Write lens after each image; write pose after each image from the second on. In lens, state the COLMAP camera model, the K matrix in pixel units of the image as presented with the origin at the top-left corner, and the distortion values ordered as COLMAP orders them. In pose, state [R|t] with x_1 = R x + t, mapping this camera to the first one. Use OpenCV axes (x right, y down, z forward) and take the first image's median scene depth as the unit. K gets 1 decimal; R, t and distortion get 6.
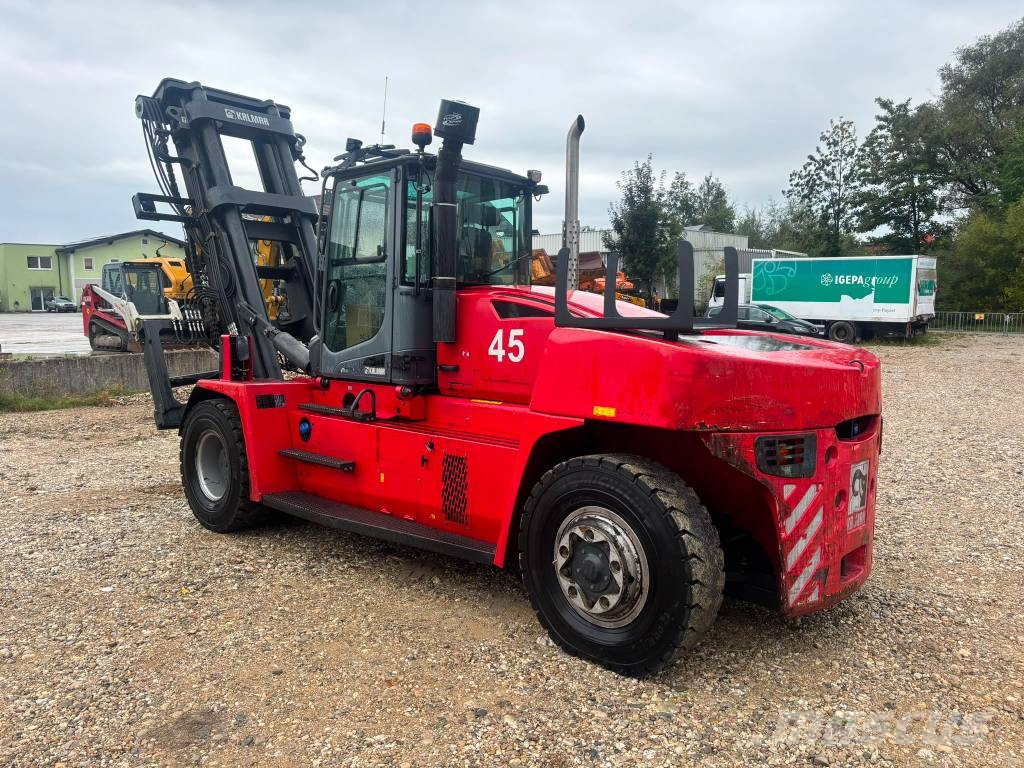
lens RADIAL K [[773.1, 0, 501.0], [0, 773.1, 408.0], [0, 0, 1]] dist [0.085860, -0.093972]
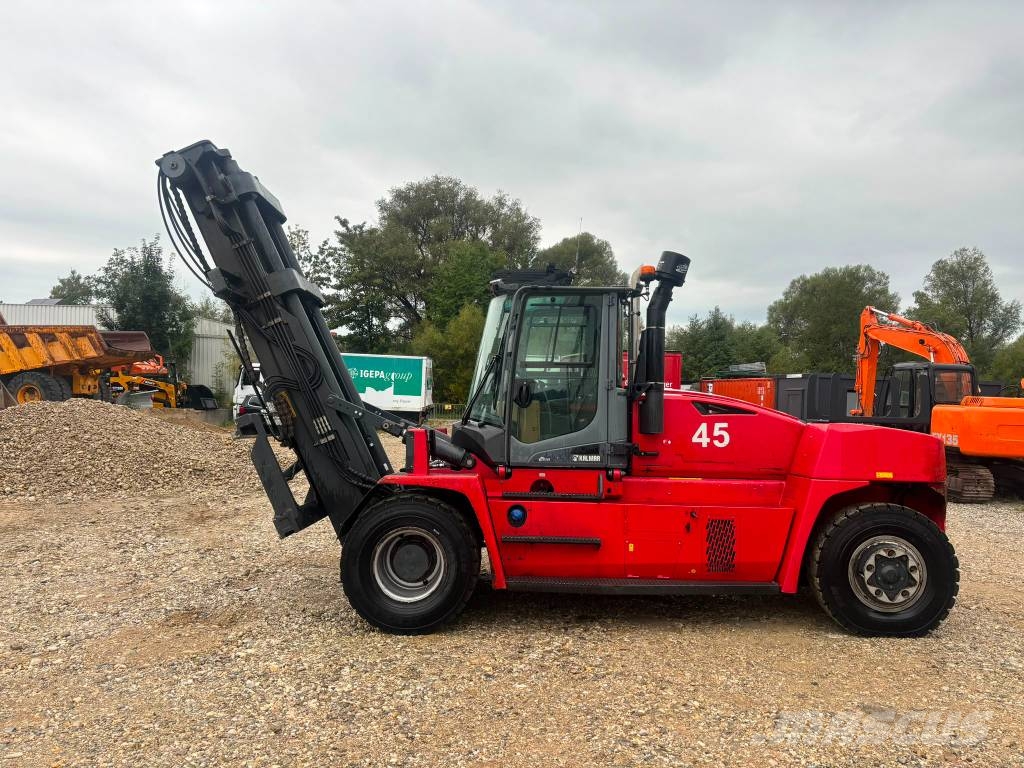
lens RADIAL K [[811.1, 0, 474.1], [0, 811.1, 387.2], [0, 0, 1]] dist [0.006792, -0.002683]
pose [[0.746482, 0.025794, 0.664906, -1.228321], [0.063891, 0.991853, -0.110207, -0.033709], [-0.662331, 0.124749, 0.738752, 0.220062]]
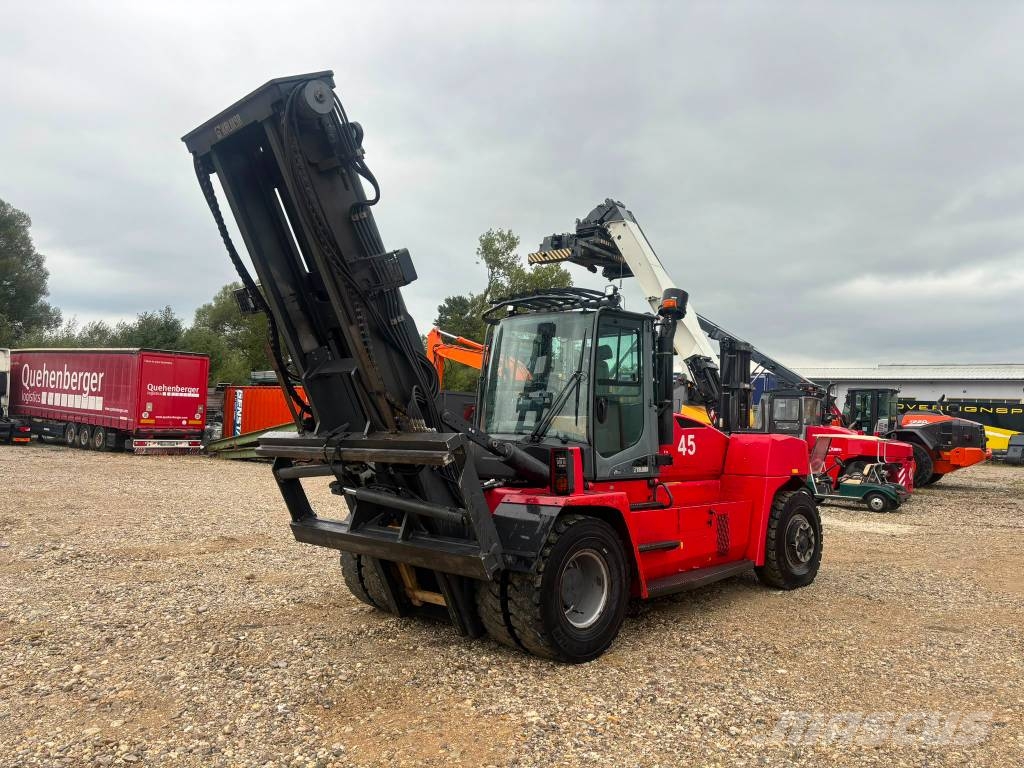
lens RADIAL K [[829.6, 0, 505.0], [0, 829.6, 384.3], [0, 0, 1]] dist [0.016175, -0.004422]
pose [[0.033445, 0.042892, 0.998520, -1.718849], [0.103706, 0.993537, -0.046152, -0.164321], [-0.994046, 0.105096, 0.028781, 1.301783]]
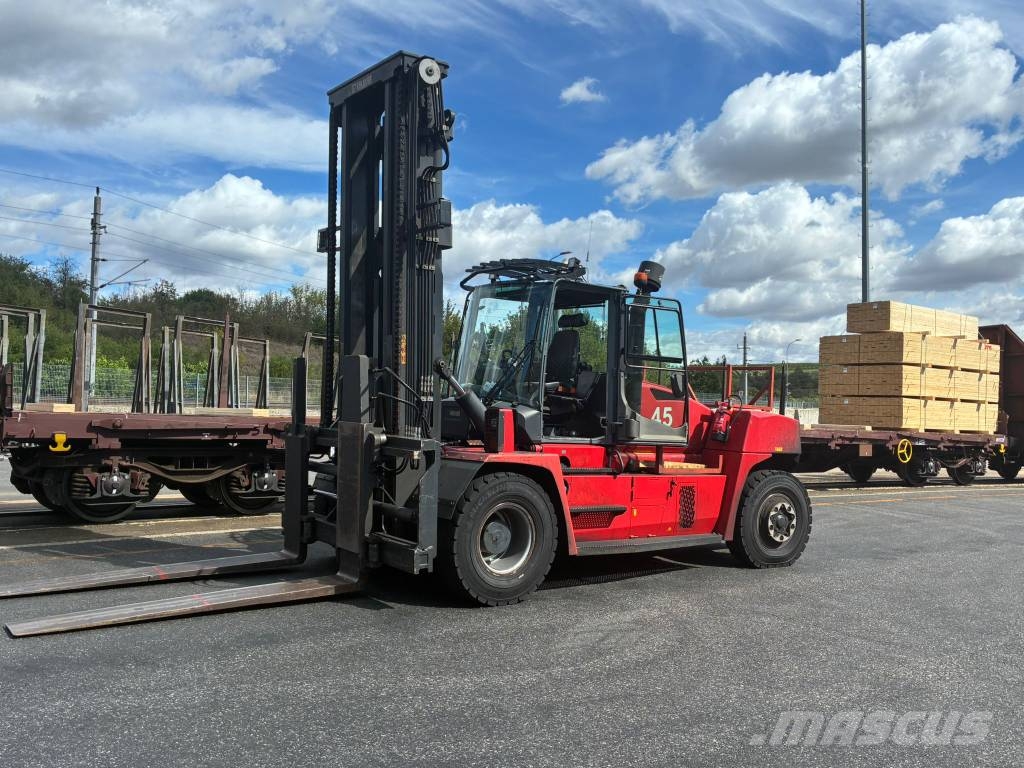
lens RADIAL K [[895.3, 0, 512.0], [0, 895.3, 384.0], [0, 0, 1]] dist [0.022732, 0.001142]
pose [[0.173212, 0.016158, 0.984752, -1.883946], [0.058927, 0.997904, -0.026739, -0.117430], [-0.983120, 0.062660, 0.171896, 0.973675]]
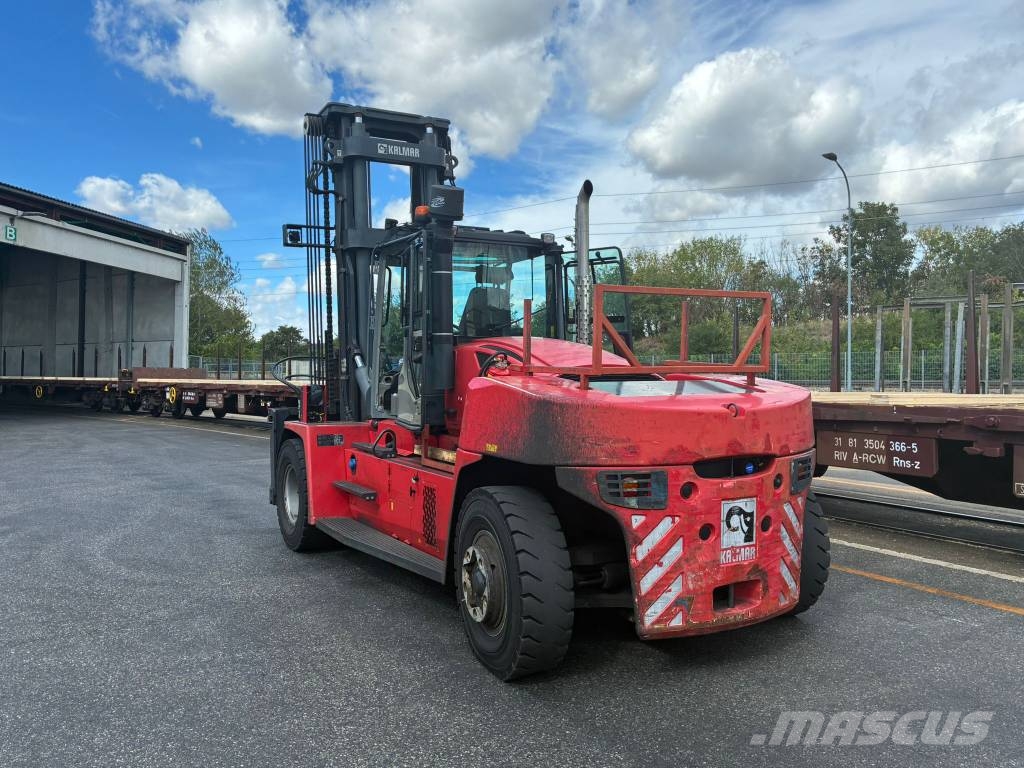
lens RADIAL K [[829.6, 0, 505.0], [0, 829.6, 384.3], [0, 0, 1]] dist [0.016175, -0.004422]
pose [[0.952307, -0.013102, -0.304862, 0.404597], [-0.012604, 0.996536, -0.082200, 0.008456], [0.304883, 0.082122, 0.948843, -0.143518]]
